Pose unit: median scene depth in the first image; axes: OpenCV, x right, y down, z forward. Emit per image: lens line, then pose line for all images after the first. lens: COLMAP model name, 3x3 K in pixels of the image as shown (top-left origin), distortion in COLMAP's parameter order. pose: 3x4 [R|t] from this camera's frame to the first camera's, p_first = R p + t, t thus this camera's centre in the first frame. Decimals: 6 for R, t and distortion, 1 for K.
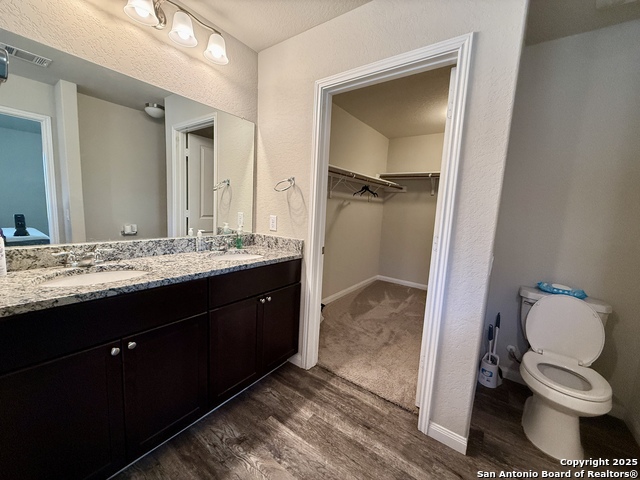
lens RADIAL K [[255.2, 0, 317.7], [0, 255.2, 238.9], [0, 0, 1]] dist [-0.000098, 0.000421]
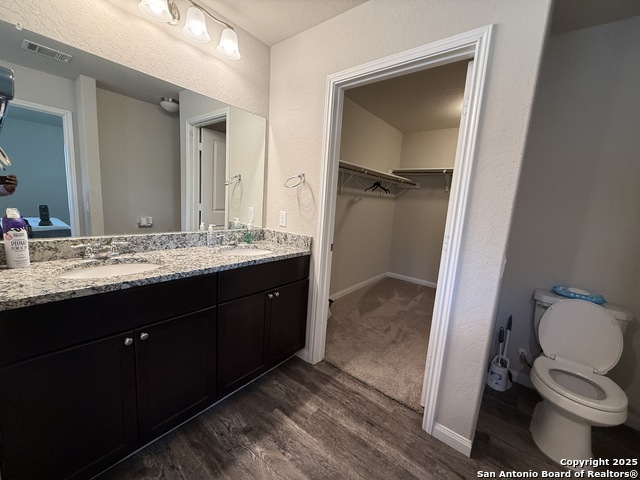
lens RADIAL K [[255.2, 0, 317.7], [0, 255.2, 238.9], [0, 0, 1]] dist [-0.000098, 0.000421]
pose [[0.998816, 0.021293, -0.043743, 0.009529], [-0.020274, 0.999516, 0.023611, -0.011001], [0.044224, -0.022696, 0.998764, 0.000041]]
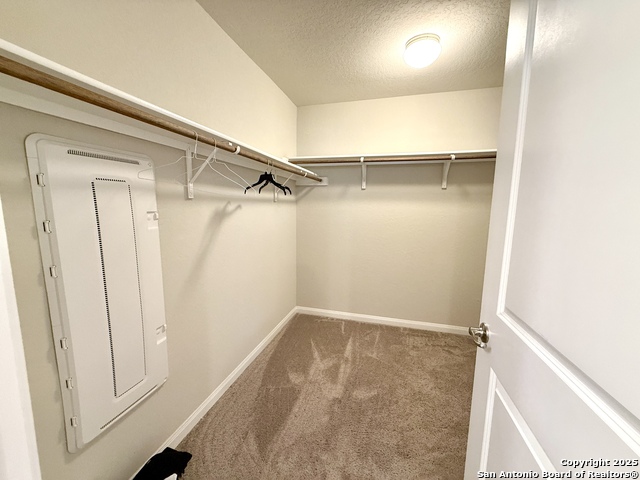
lens RADIAL K [[255.2, 0, 317.7], [0, 255.2, 238.9], [0, 0, 1]] dist [-0.000098, 0.000421]
pose [[0.935939, -0.083640, 0.342086, 0.179050], [0.079002, 0.996495, 0.027494, -0.146784], [-0.343186, 0.001293, 0.939266, 0.870897]]
